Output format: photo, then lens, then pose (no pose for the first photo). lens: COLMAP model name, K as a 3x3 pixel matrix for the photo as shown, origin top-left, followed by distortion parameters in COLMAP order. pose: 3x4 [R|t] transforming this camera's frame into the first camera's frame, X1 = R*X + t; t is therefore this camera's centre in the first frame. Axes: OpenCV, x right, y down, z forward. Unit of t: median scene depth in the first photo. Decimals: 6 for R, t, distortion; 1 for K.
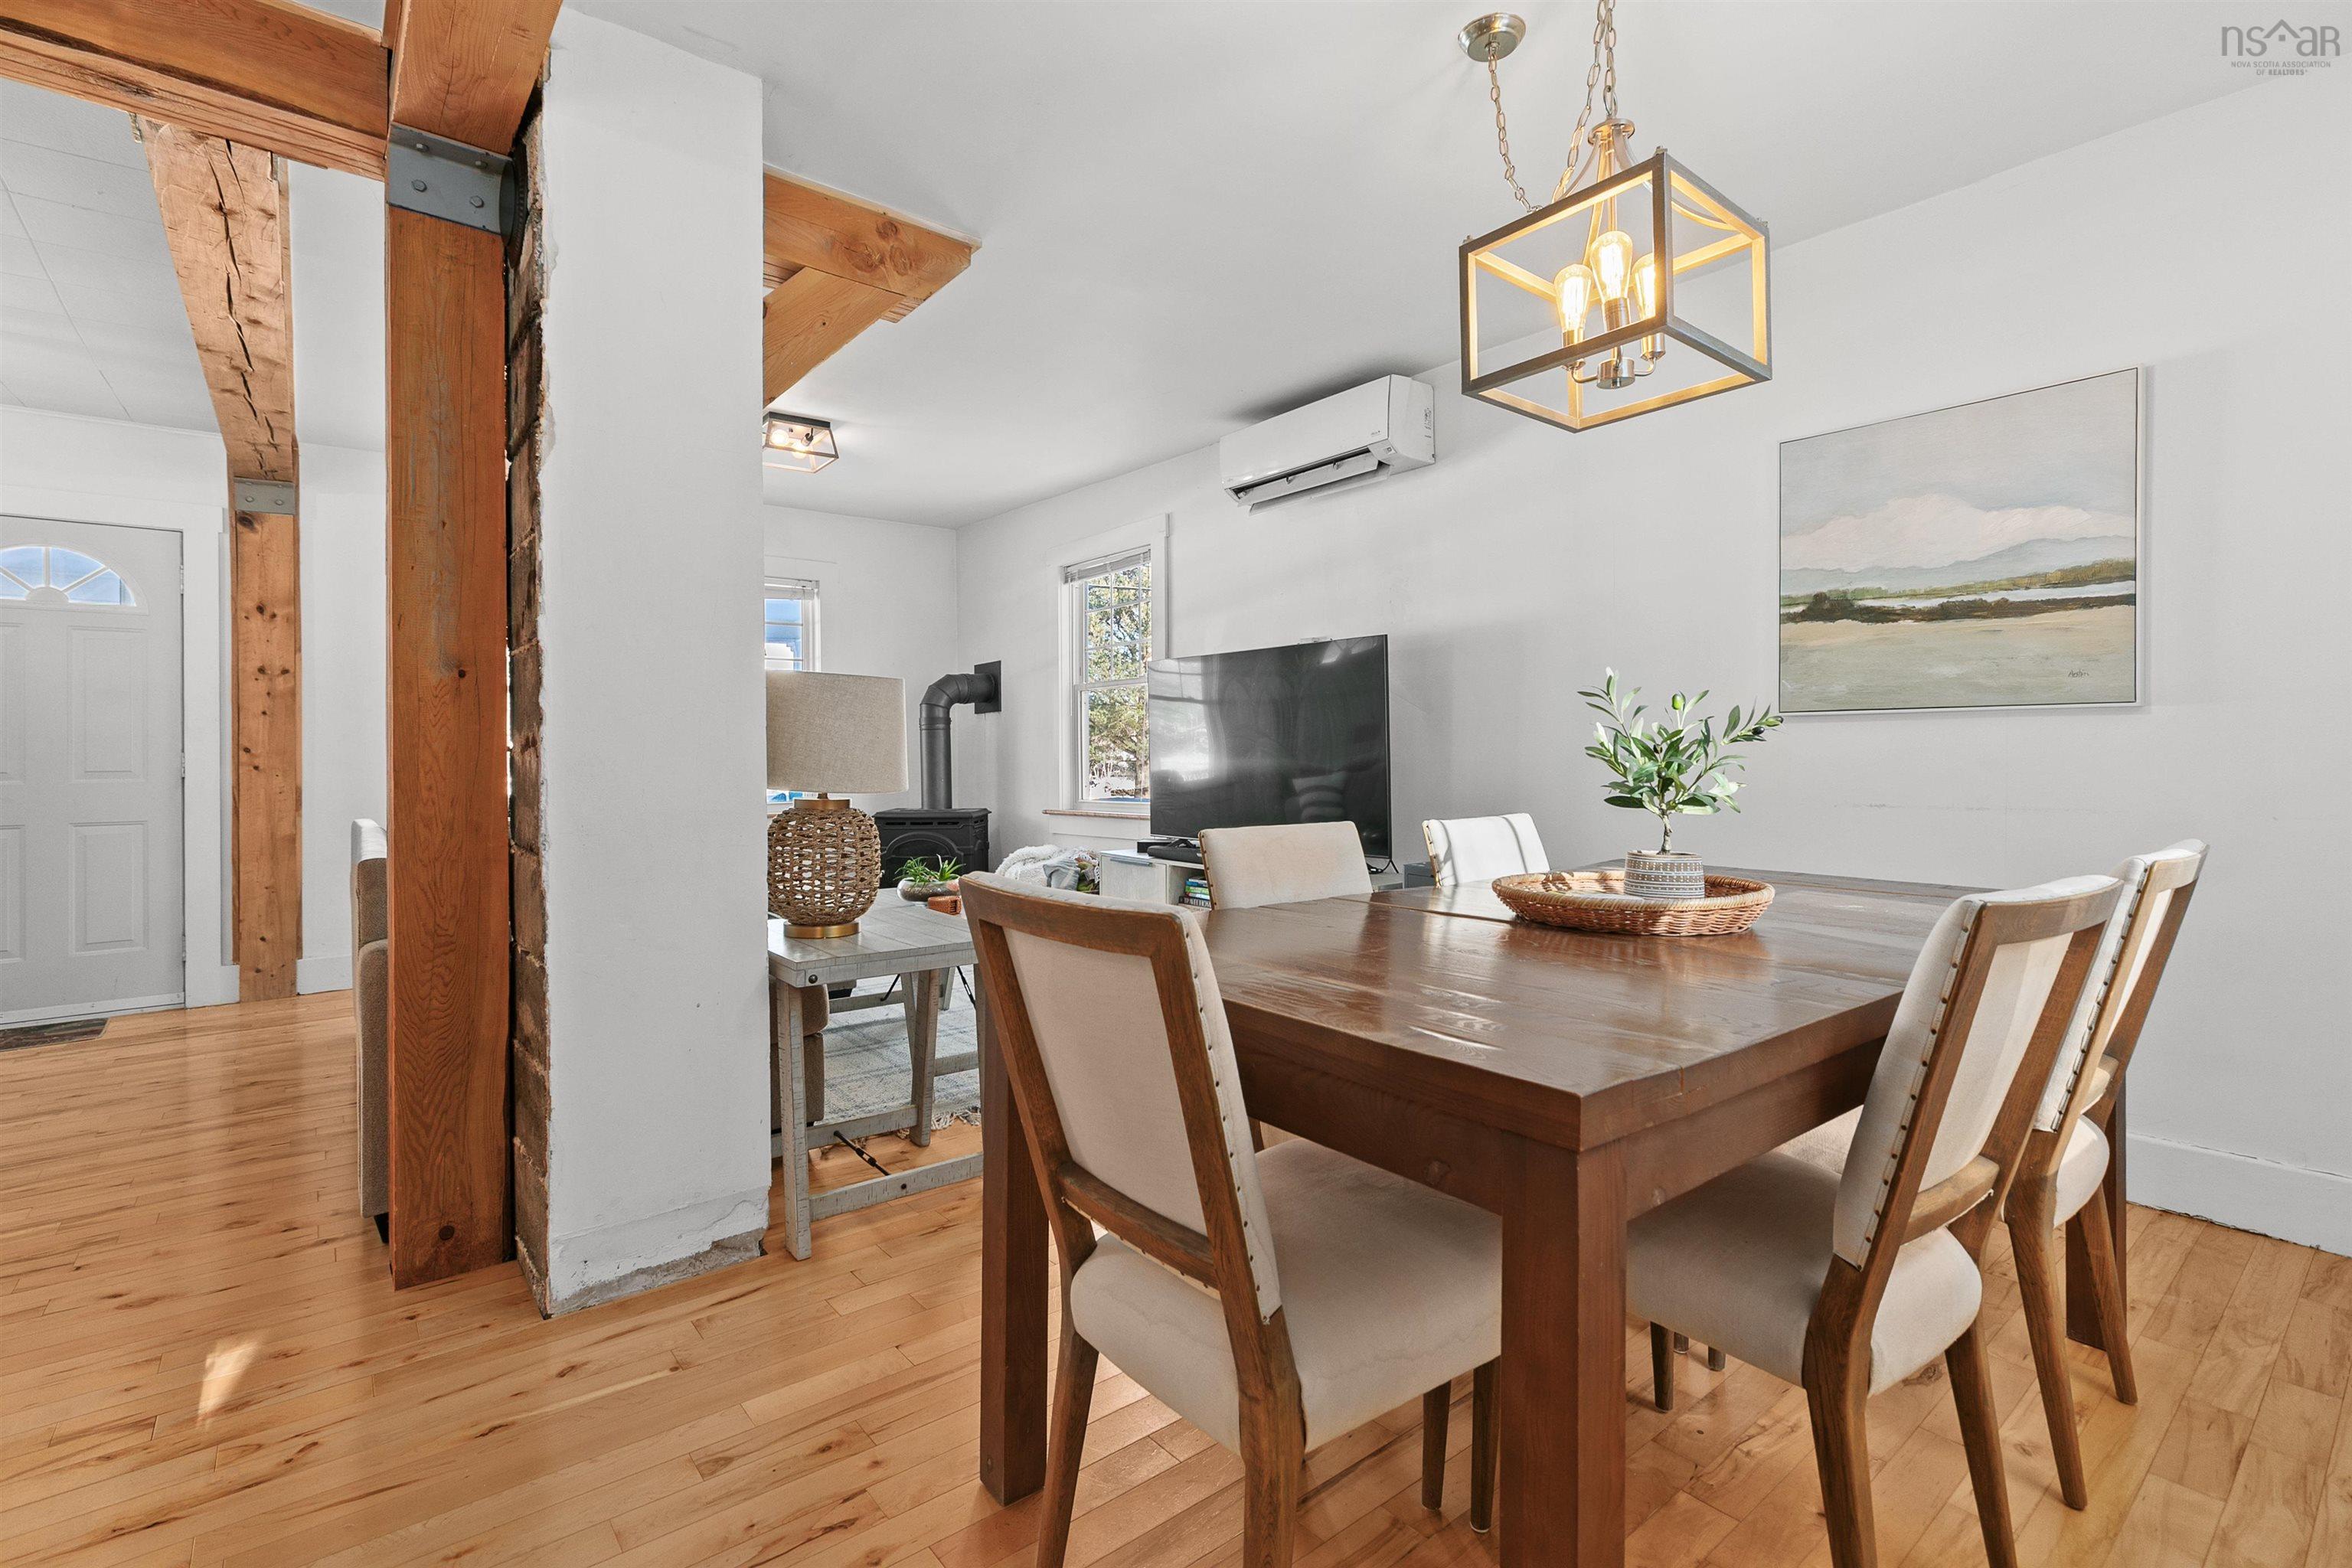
lens RADIAL K [[1072.7, 0, 1175.1], [0, 1072.7, 759.7], [0, 0, 1]] dist [0.005391, -0.000367]
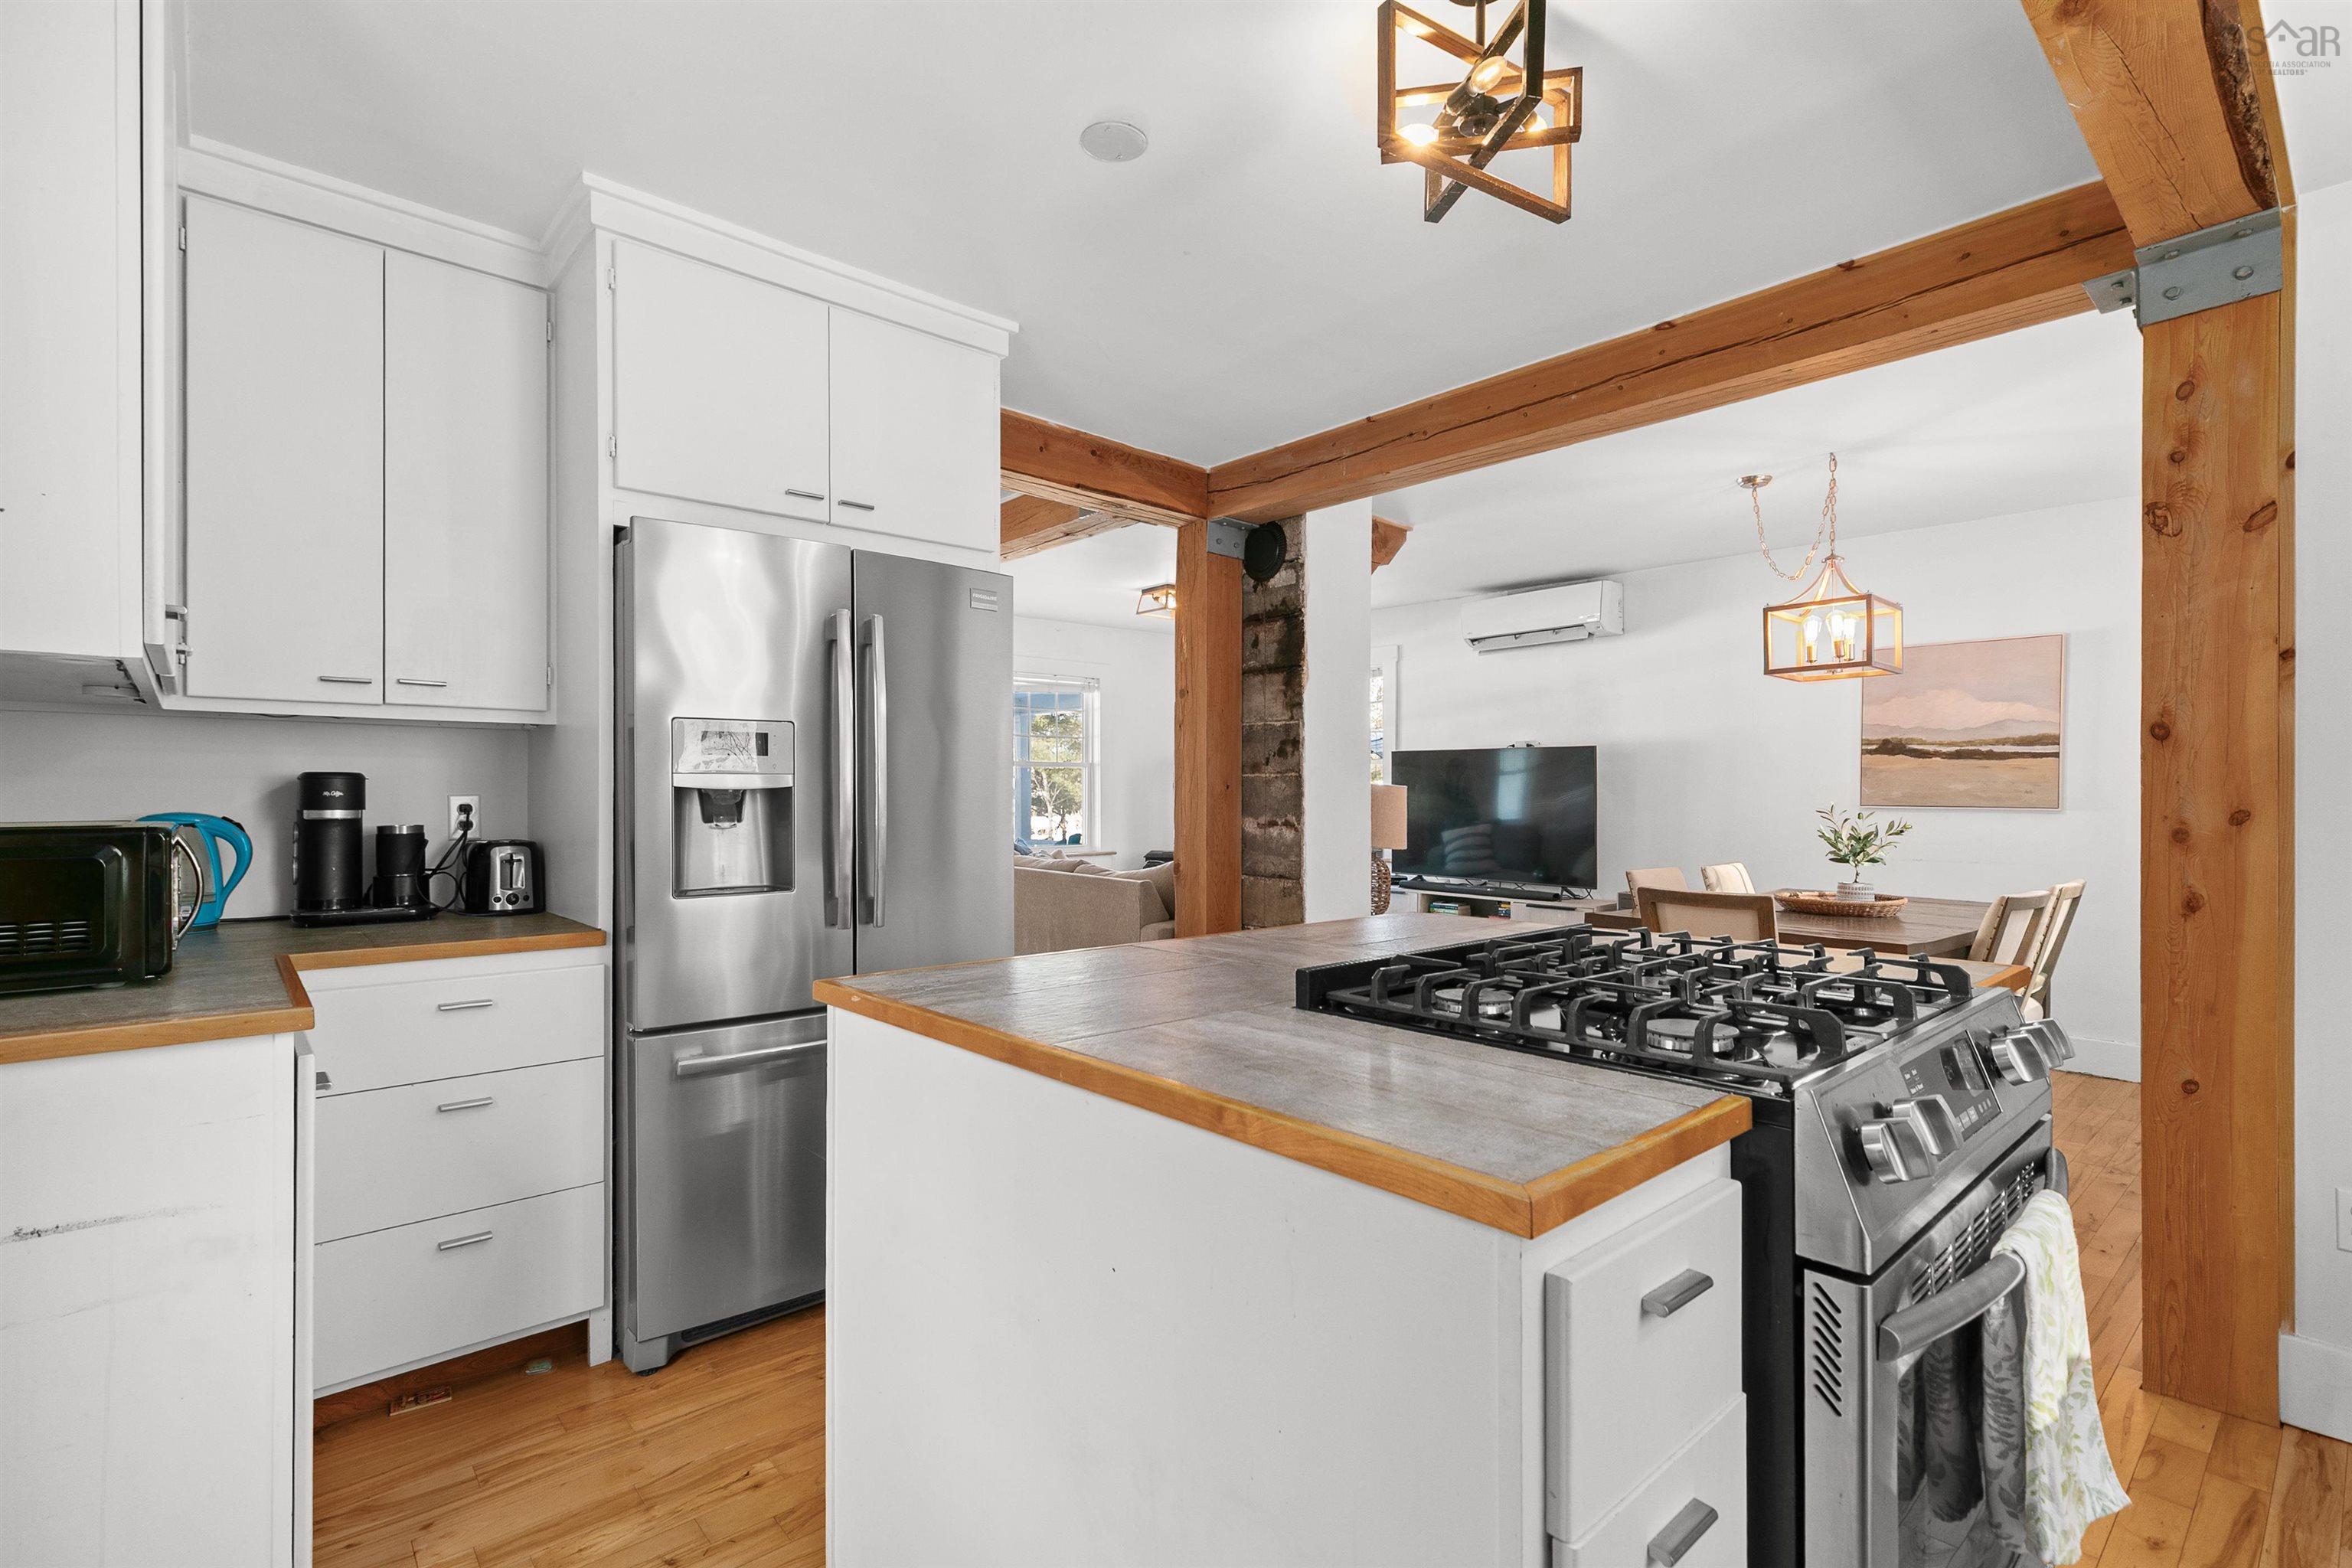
lens RADIAL K [[1072.7, 0, 1175.0], [0, 1072.7, 801.6], [0, 0, 1]] dist [0.005391, -0.000367]
pose [[0.999217, 0.011430, 0.037888, -0.681256], [-0.011538, 0.999930, 0.002622, -0.047376], [-0.037856, -0.003057, 0.999279, -0.773988]]
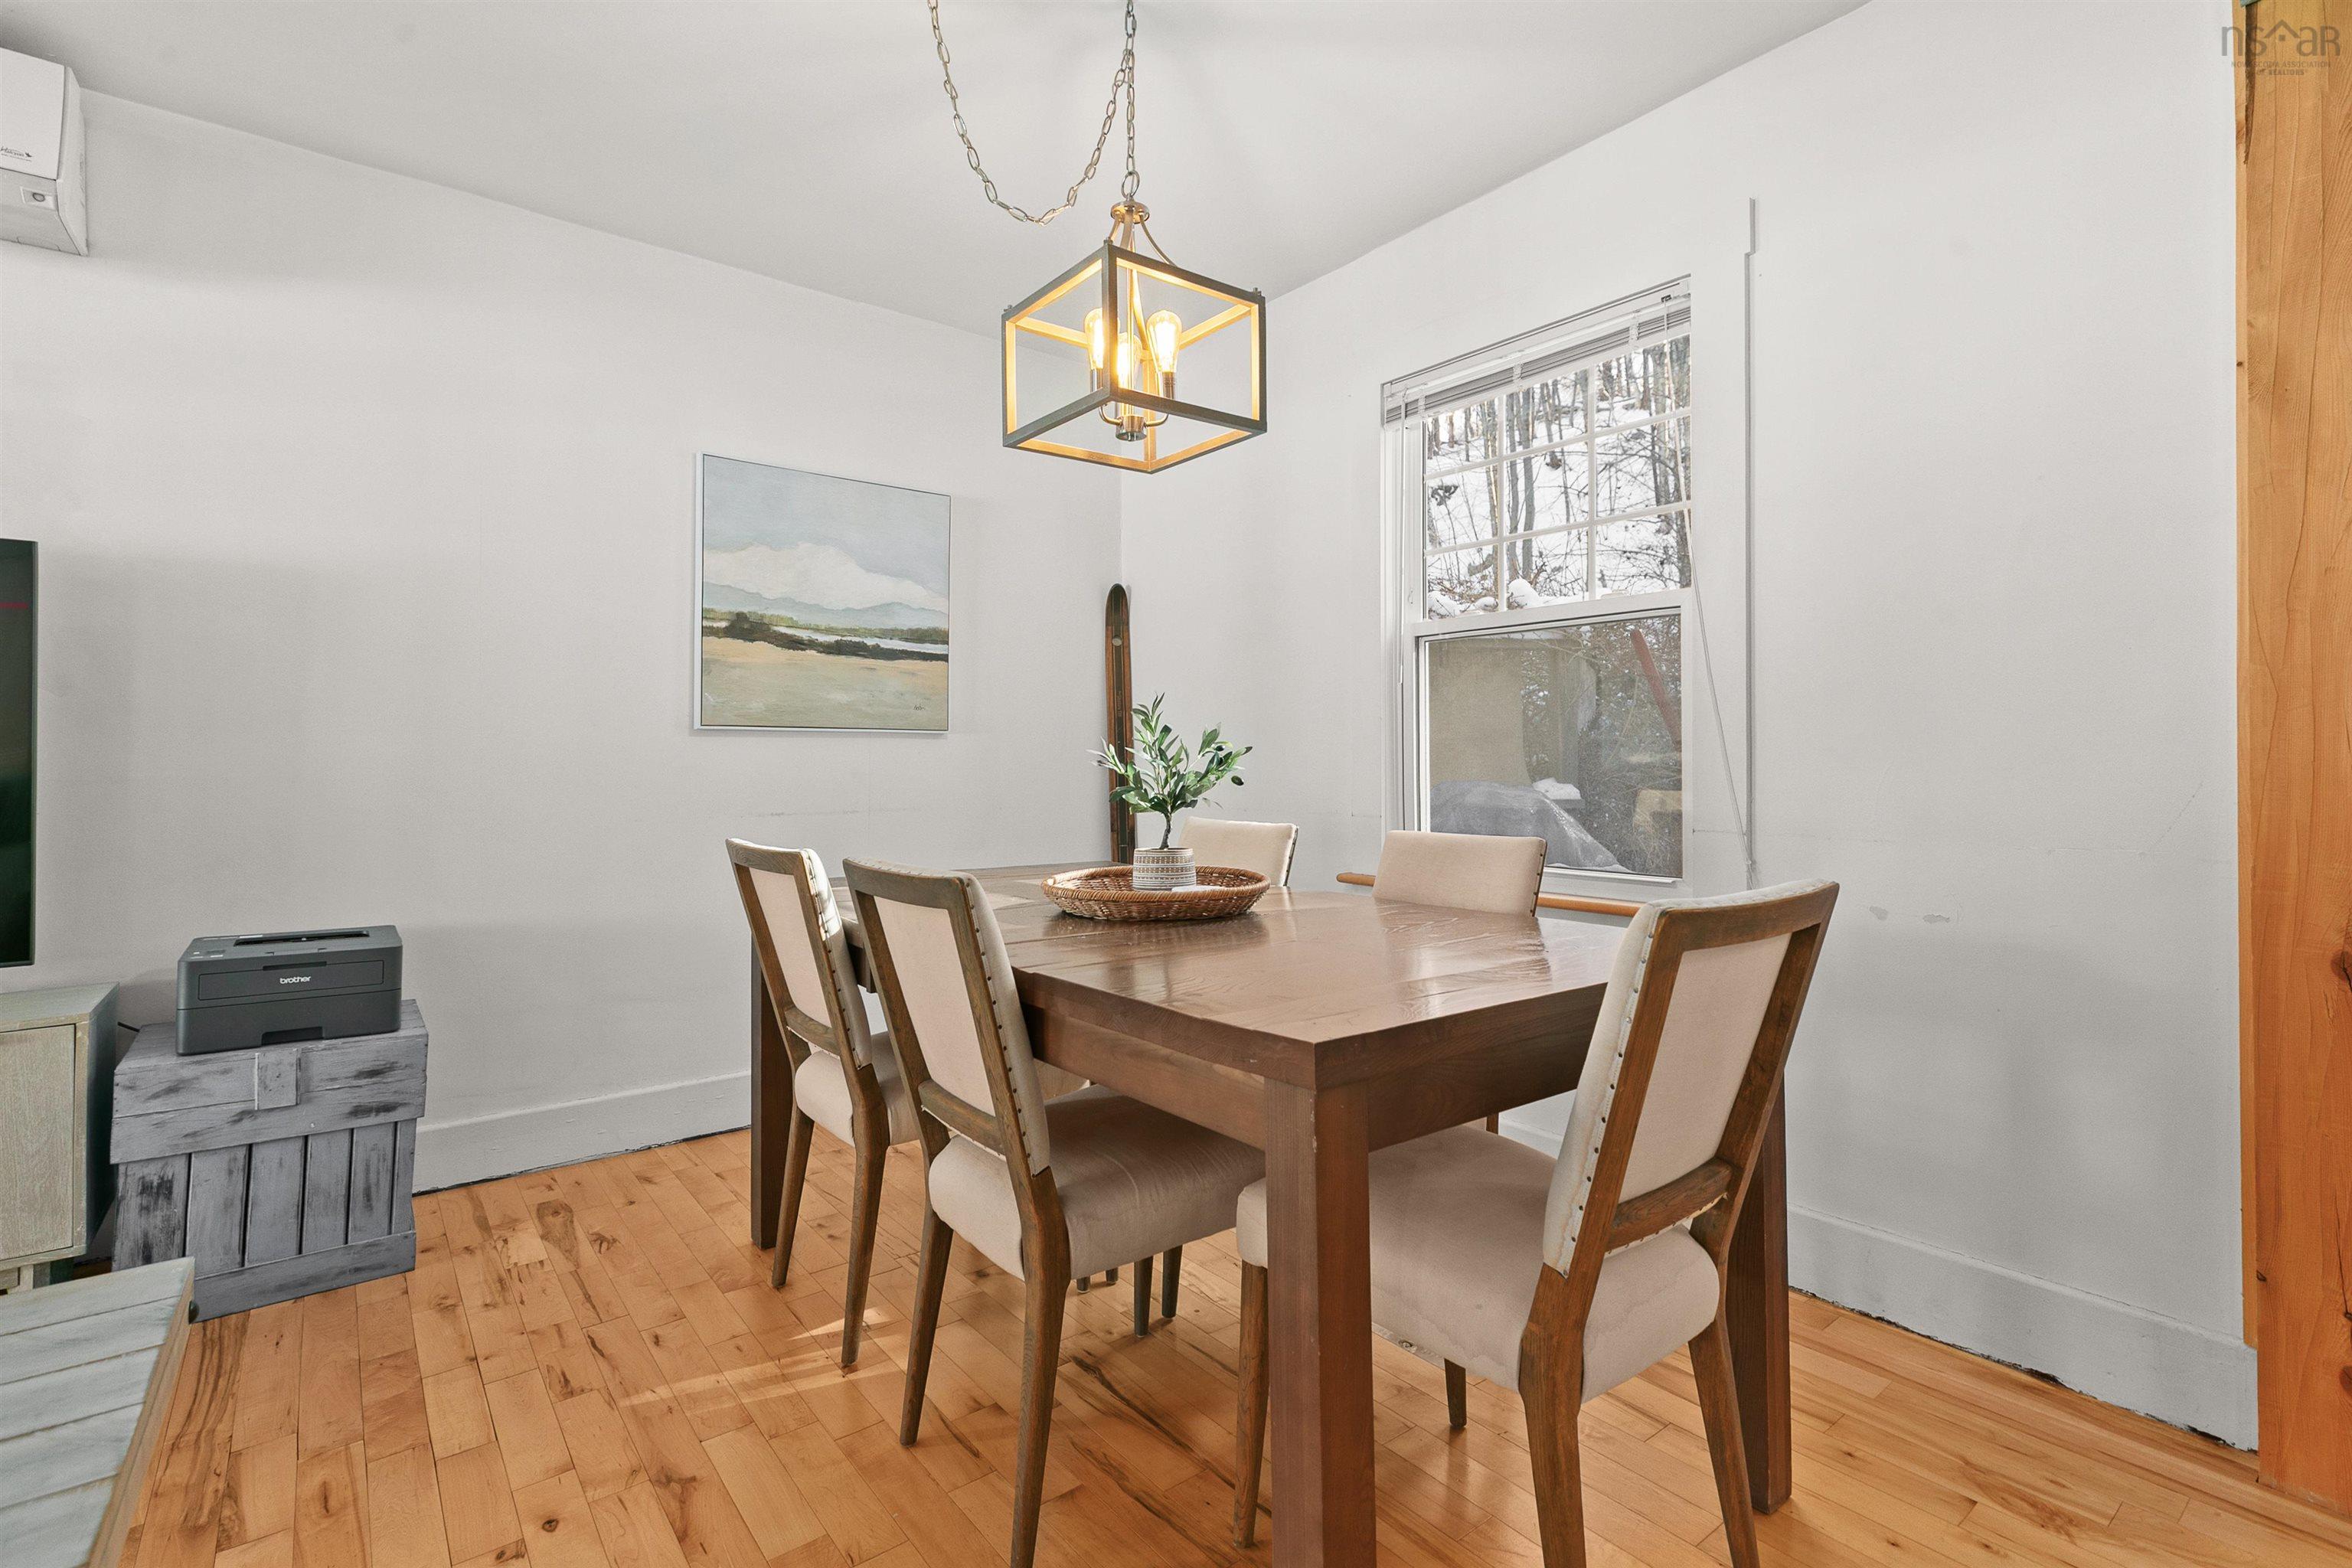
lens RADIAL K [[1072.7, 0, 1162.6], [0, 1072.7, 764.2], [0, 0, 1]] dist [0.005391, -0.000367]
pose [[0.026293, 0.003455, 0.999648, -0.465524], [0.006038, 0.999975, -0.003615, -0.001965], [-0.999636, 0.006130, 0.026272, 0.613539]]
